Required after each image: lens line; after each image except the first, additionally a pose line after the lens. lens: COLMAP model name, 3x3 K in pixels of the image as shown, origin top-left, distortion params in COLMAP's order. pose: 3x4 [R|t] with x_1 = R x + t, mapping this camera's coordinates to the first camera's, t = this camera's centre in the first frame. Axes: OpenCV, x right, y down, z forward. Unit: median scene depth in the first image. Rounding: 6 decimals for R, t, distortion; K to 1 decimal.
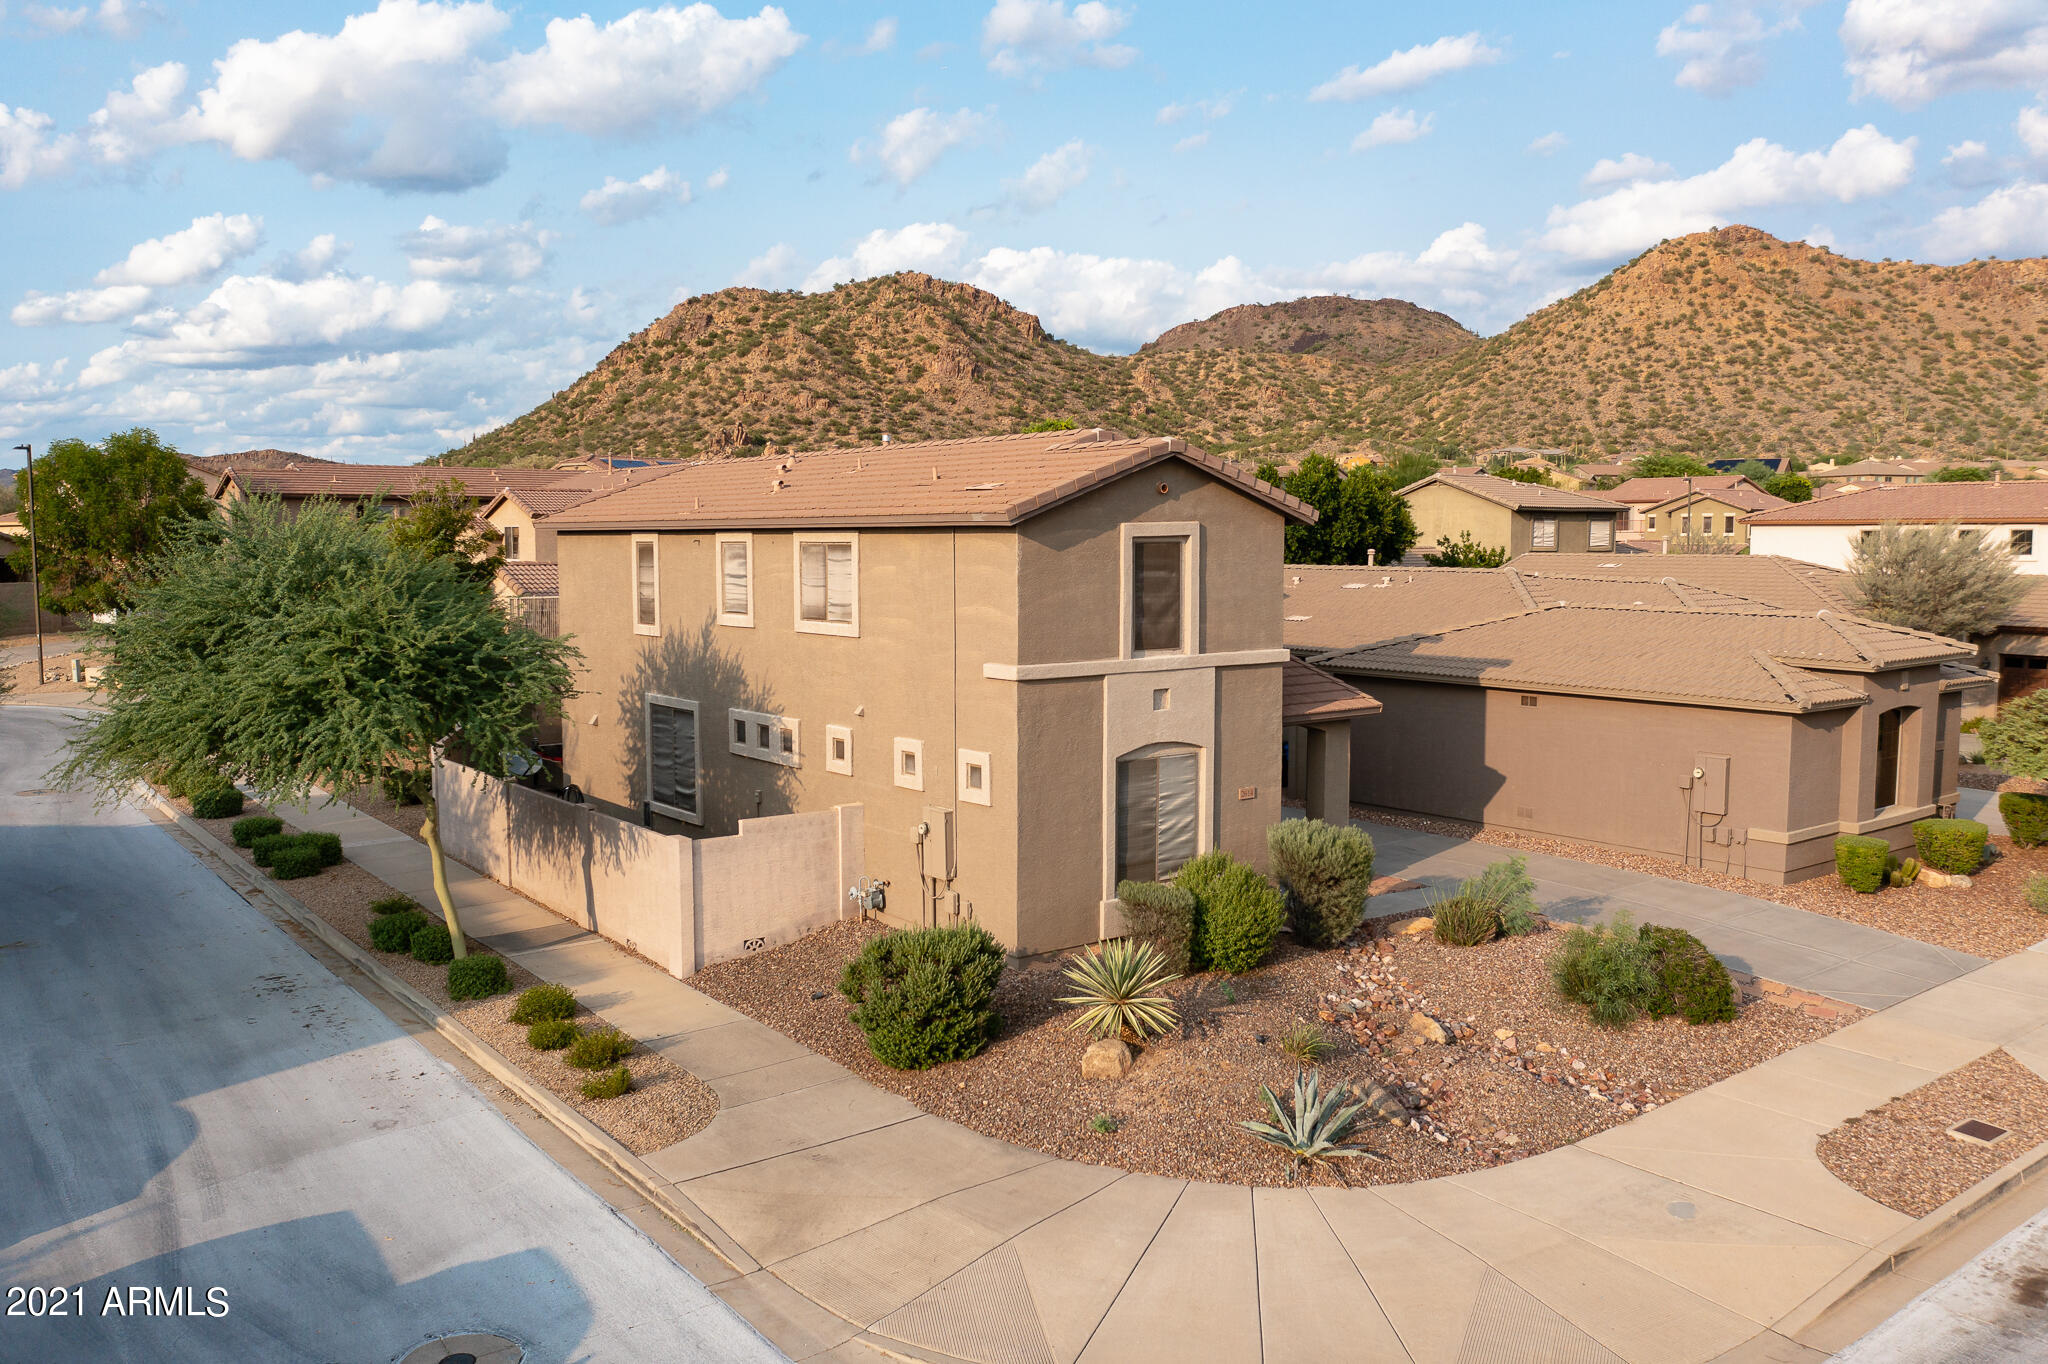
lens RADIAL K [[1629.5, 0, 1019.8], [0, 1629.5, 687.7], [0, 0, 1]] dist [-0.013403, 0.005642]
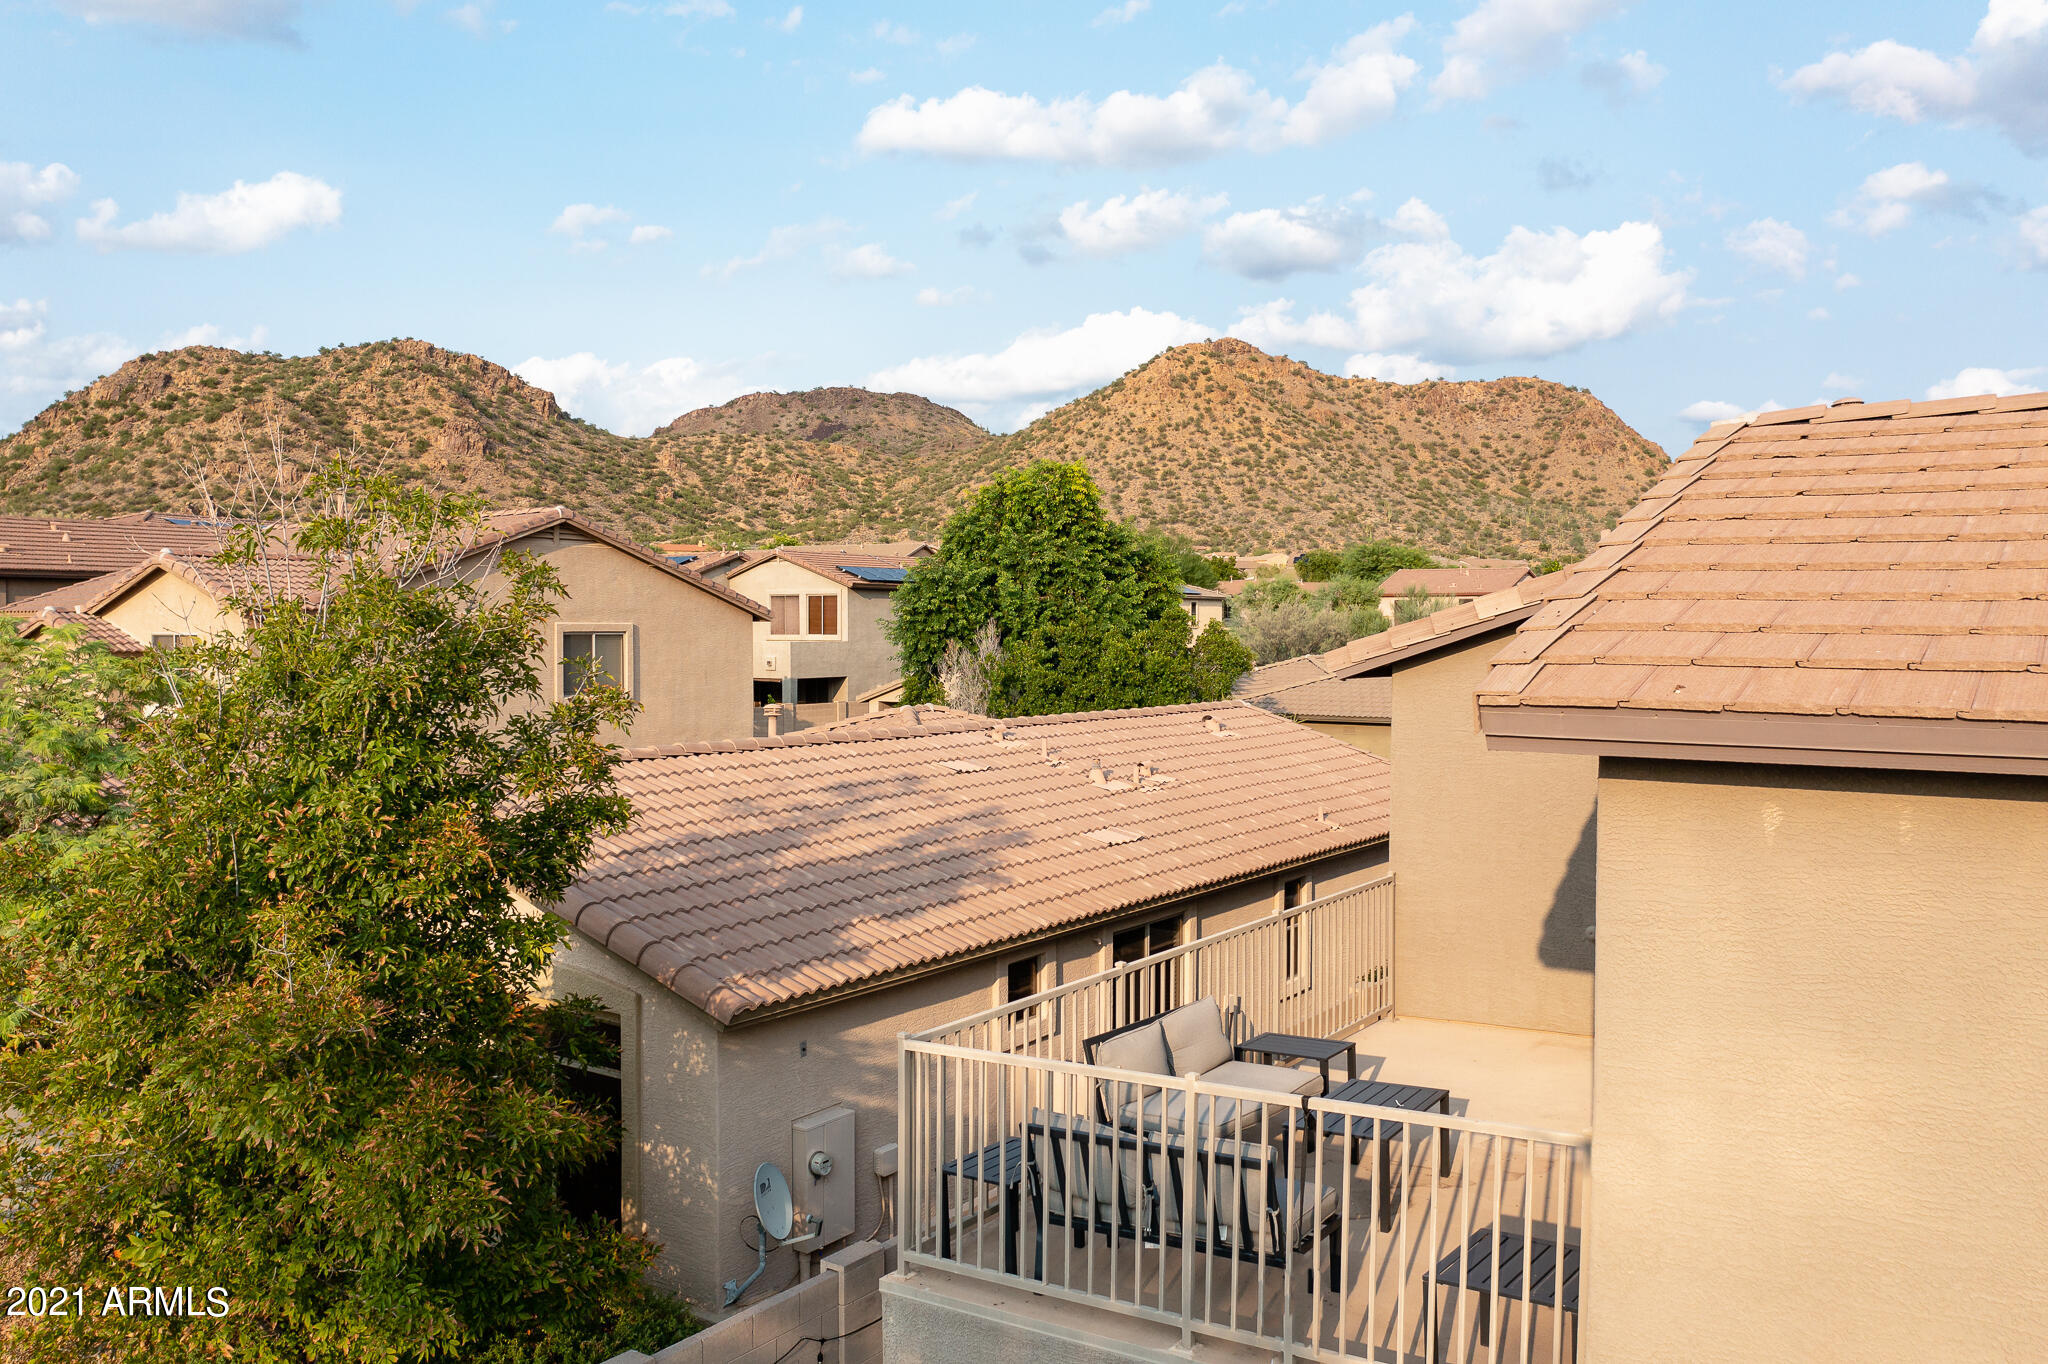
lens RADIAL K [[1629.5, 0, 1023.9], [0, 1629.5, 685.6], [0, 0, 1]] dist [-0.013403, 0.005642]
pose [[0.953739, -0.008338, 0.300521, -0.014690], [0.025021, 0.998349, -0.051709, -0.003694], [-0.299593, 0.056837, 0.952373, 0.033220]]
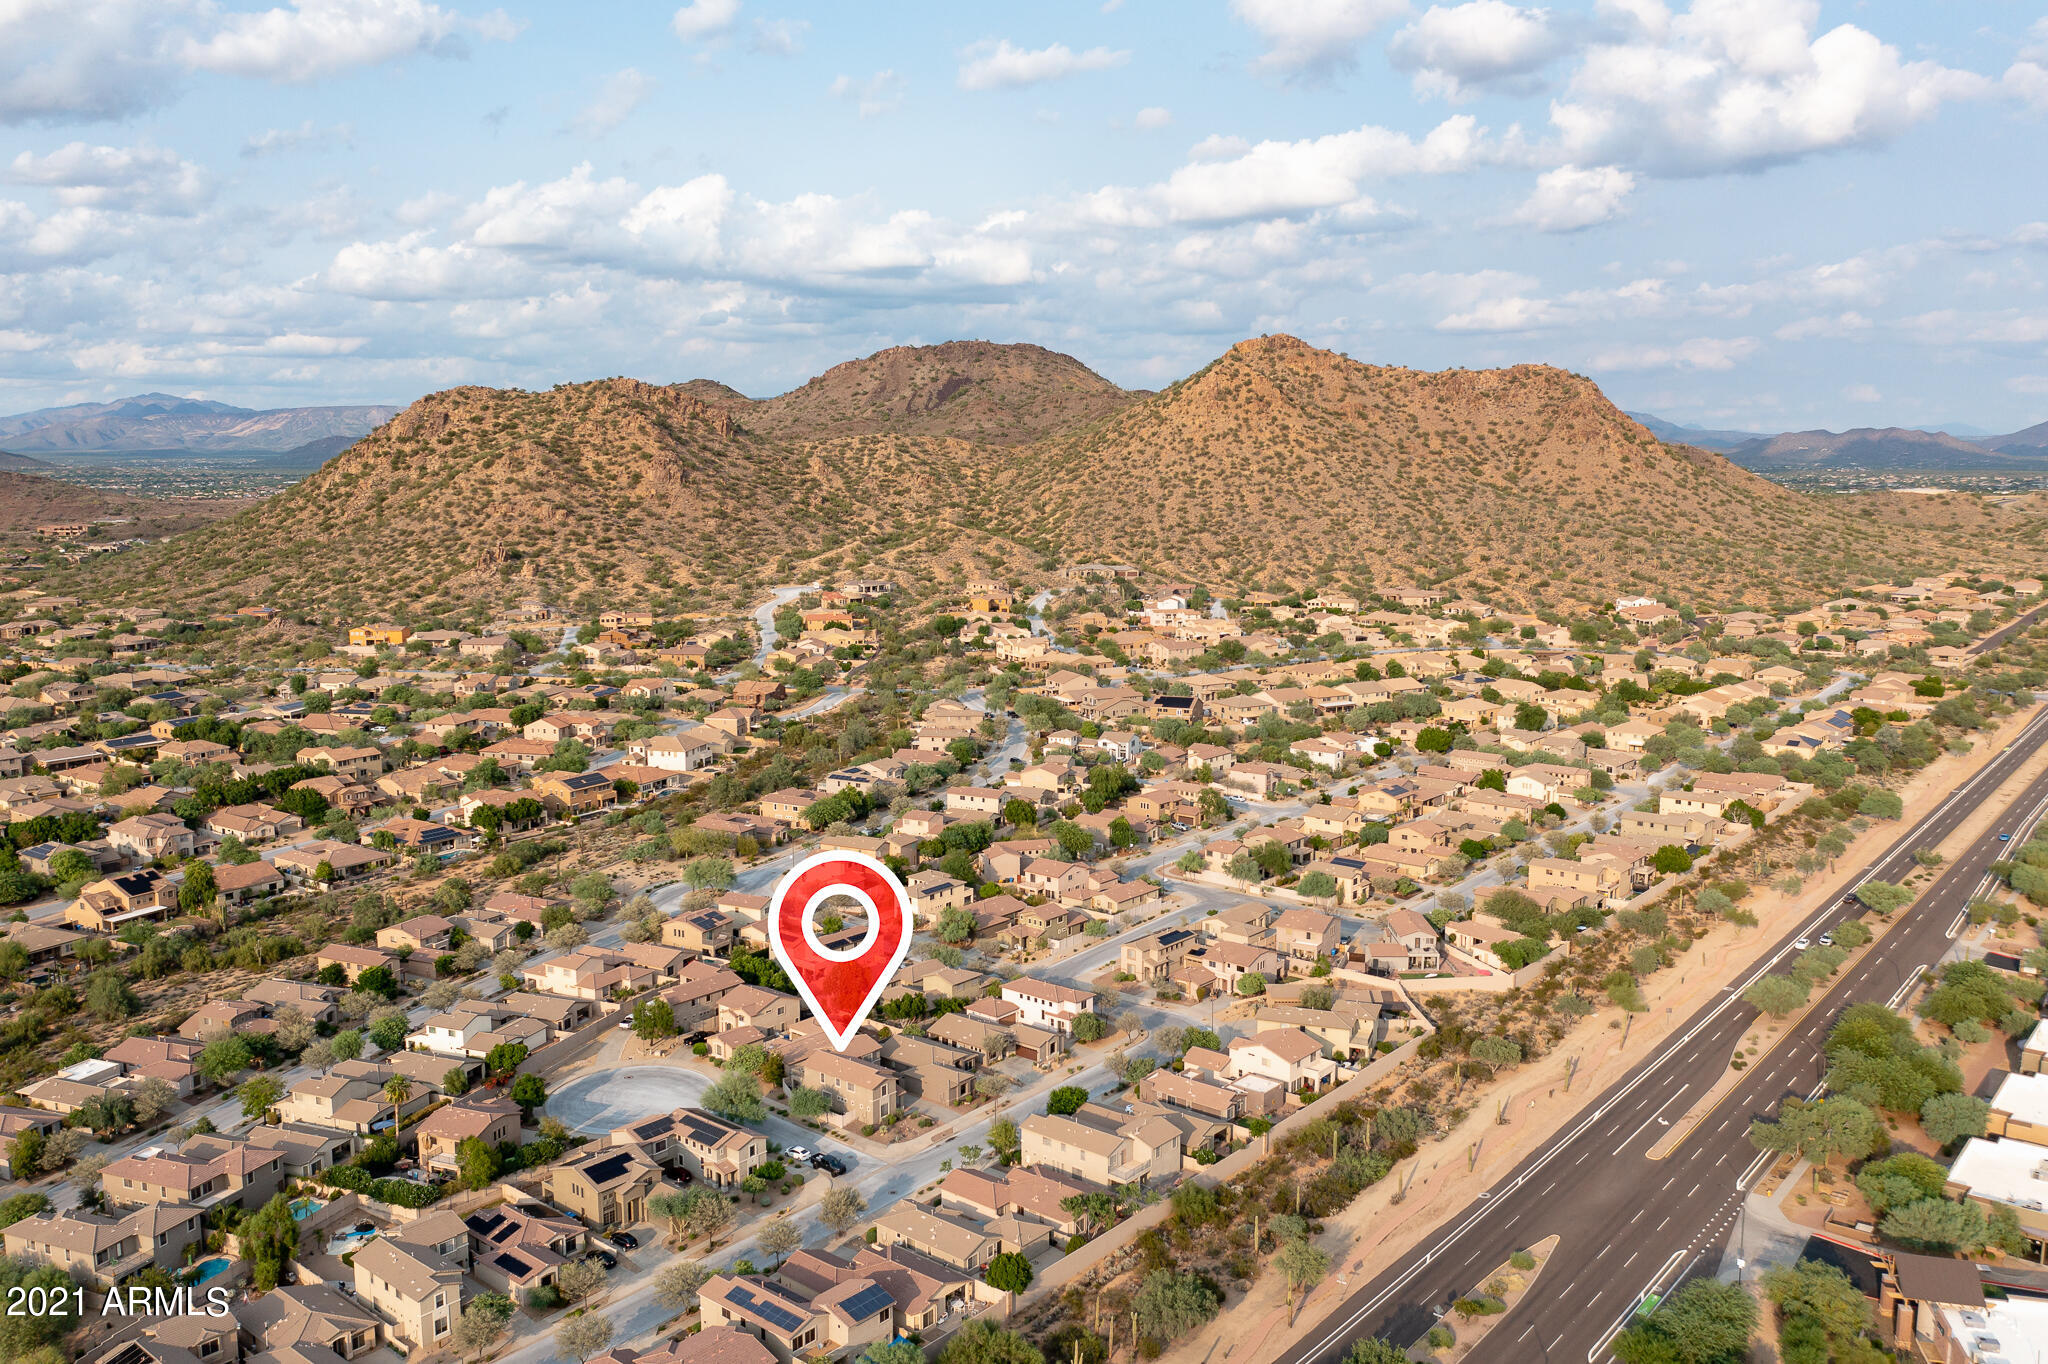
lens RADIAL K [[1629.5, 0, 1024.5], [0, 1629.5, 681.0], [0, 0, 1]] dist [-0.013403, 0.005642]
pose [[0.978373, -0.029833, 0.204685, -0.030291], [0.021042, 0.998766, 0.044992, -0.086195], [-0.205775, -0.039712, 0.977793, -0.257580]]
